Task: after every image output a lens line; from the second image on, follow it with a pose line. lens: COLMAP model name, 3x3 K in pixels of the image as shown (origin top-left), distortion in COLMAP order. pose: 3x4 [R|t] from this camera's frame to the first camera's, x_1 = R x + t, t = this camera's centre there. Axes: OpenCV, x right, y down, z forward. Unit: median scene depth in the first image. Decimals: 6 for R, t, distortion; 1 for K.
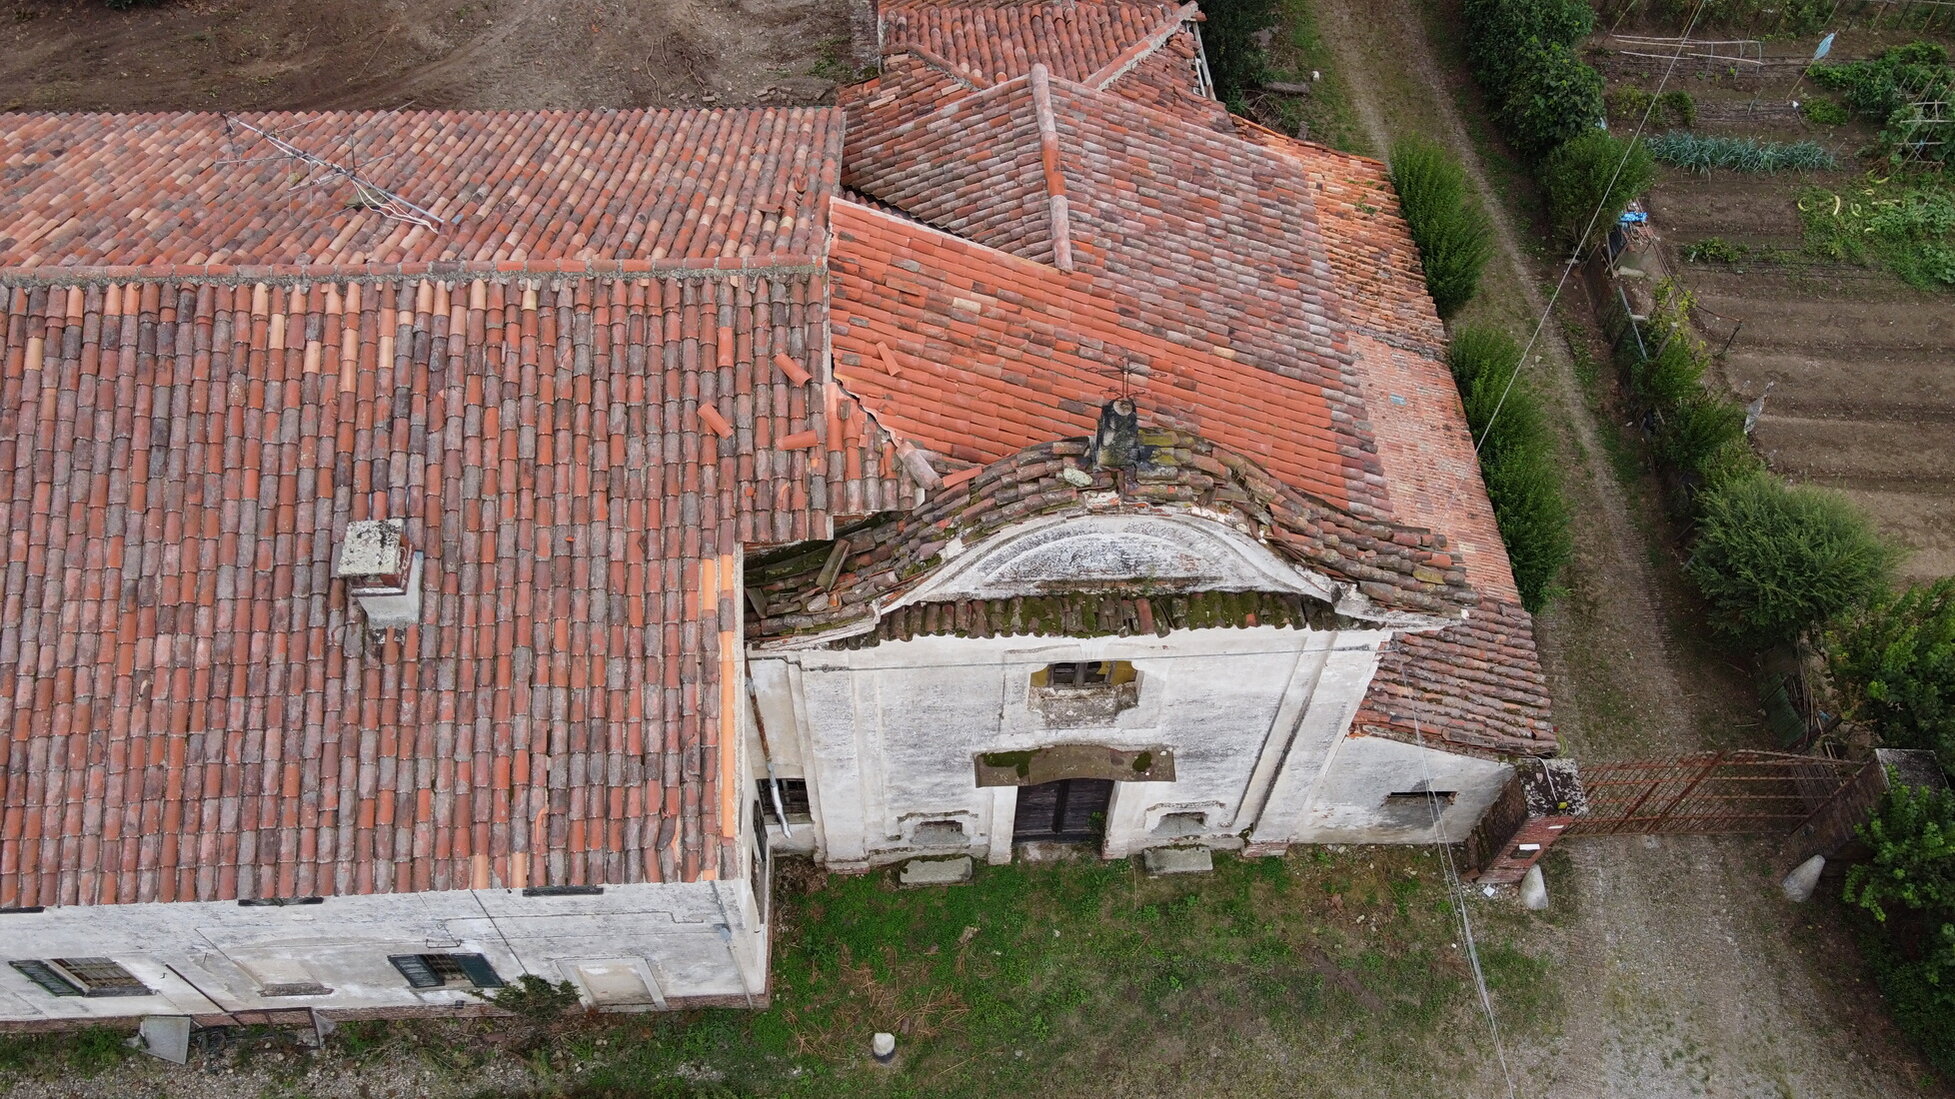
lens RADIAL K [[1483.0, 0, 977.5], [0, 1483.0, 549.5], [0, 0, 1]] dist [0.000989, 0.034954]
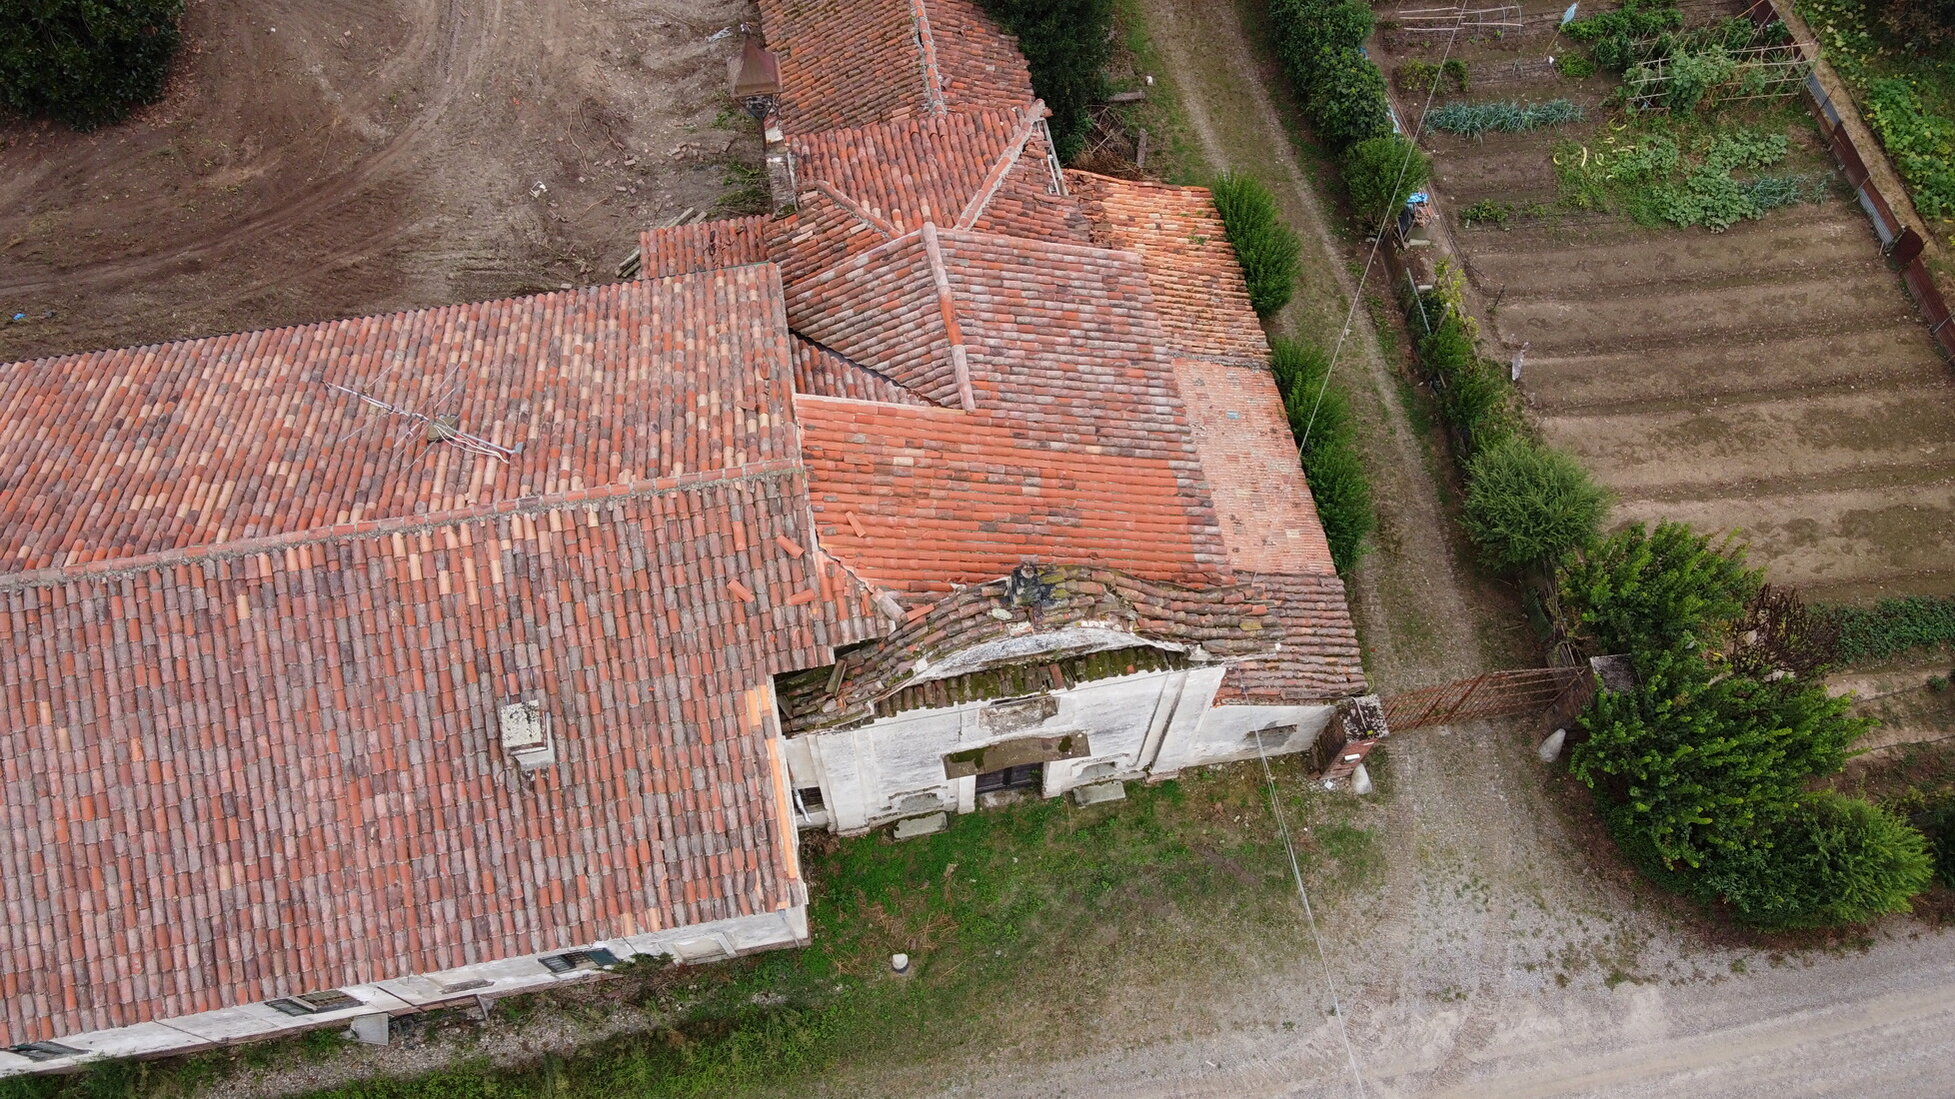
lens RADIAL K [[1483.0, 0, 977.5], [0, 1483.0, 549.5], [0, 0, 1]] dist [0.000989, 0.034954]
pose [[0.991138, -0.122462, 0.051458, -0.017770], [0.113664, 0.982353, 0.148539, -0.253796], [-0.068741, -0.141373, 0.987567, -0.327543]]
